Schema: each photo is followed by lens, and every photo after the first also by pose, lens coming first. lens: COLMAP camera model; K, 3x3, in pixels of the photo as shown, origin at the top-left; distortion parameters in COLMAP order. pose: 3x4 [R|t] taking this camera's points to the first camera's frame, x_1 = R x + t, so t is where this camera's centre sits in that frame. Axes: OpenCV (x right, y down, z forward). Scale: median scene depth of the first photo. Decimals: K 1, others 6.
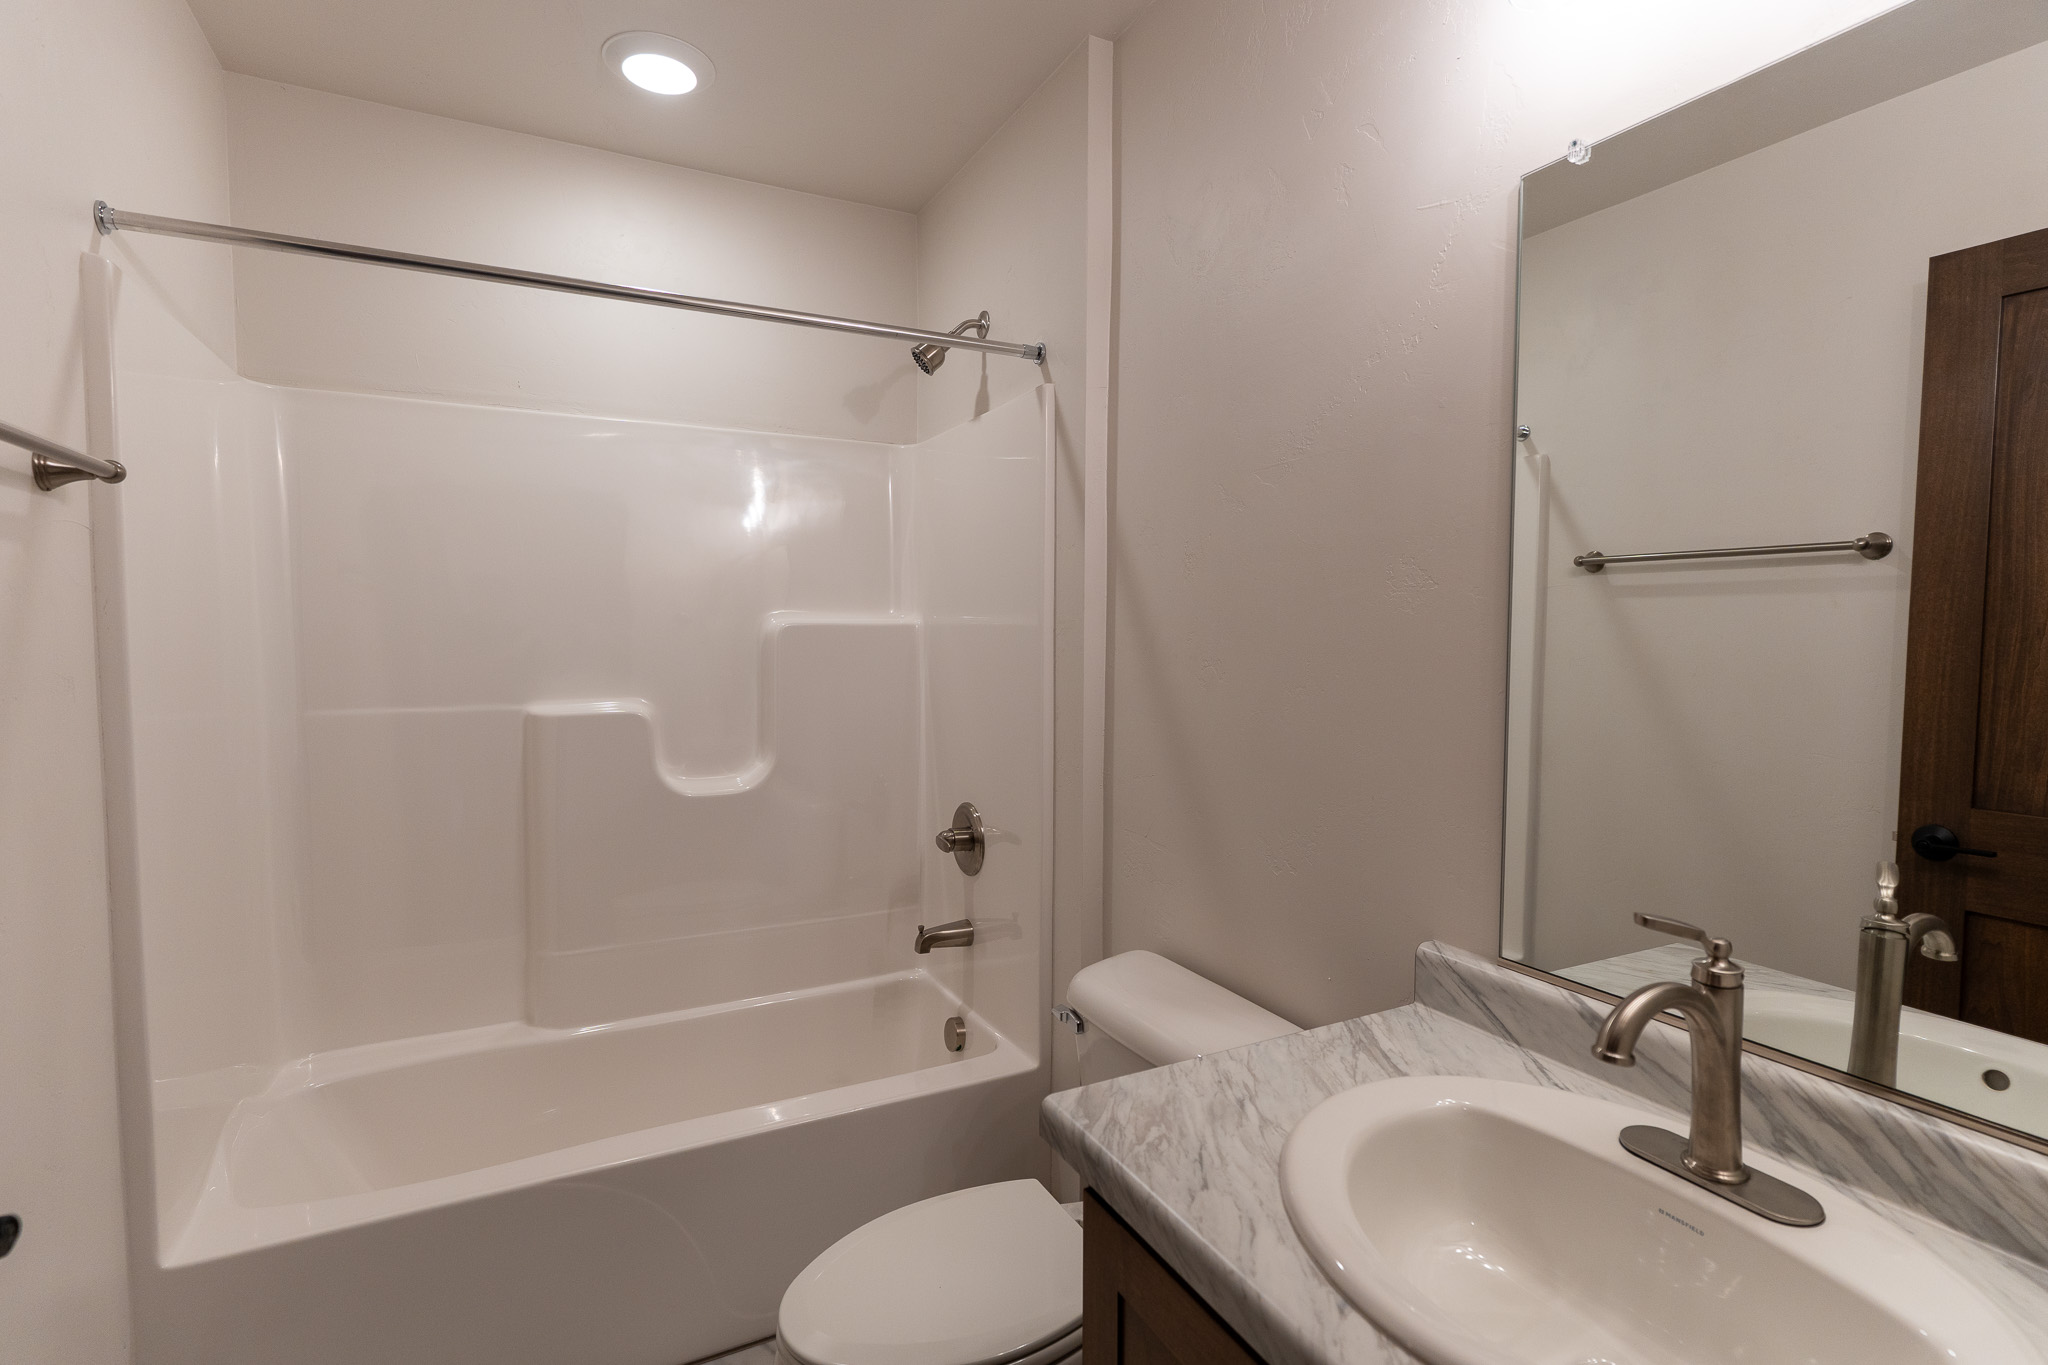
lens RADIAL K [[982.1, 0, 1058.2], [0, 982.1, 667.1], [0, 0, 1]] dist [0.004594, -0.000320]
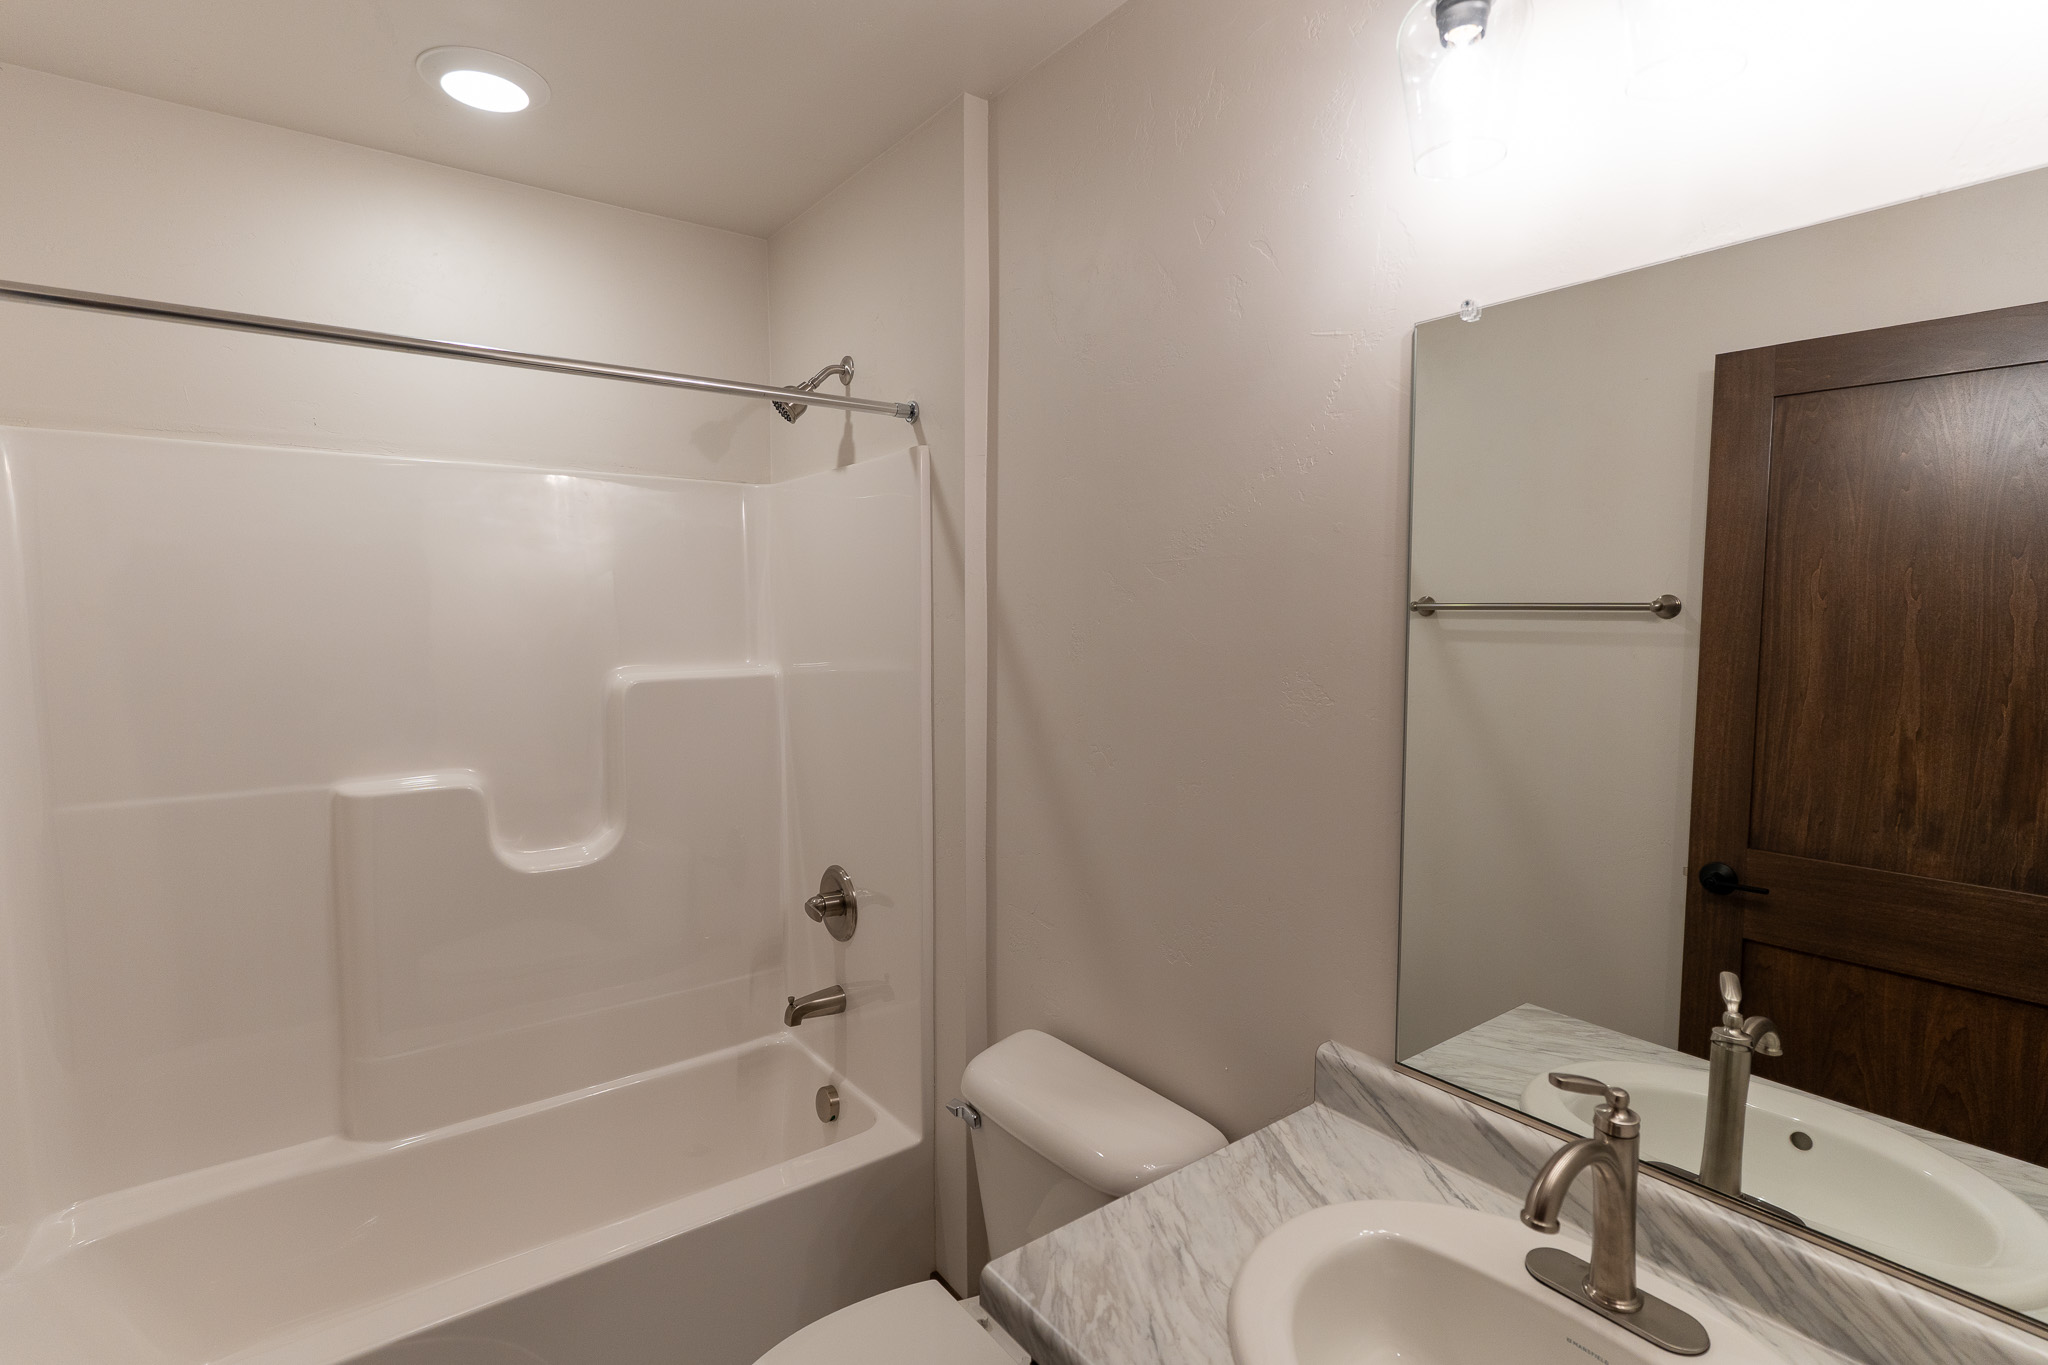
lens RADIAL K [[982.1, 0, 1047.3], [0, 982.1, 670.3], [0, 0, 1]] dist [0.004594, -0.000320]
pose [[0.986432, -0.012704, 0.163680, -0.089824], [0.008951, 0.999680, 0.023648, -0.156126], [-0.163928, -0.021862, 0.986230, 0.024734]]
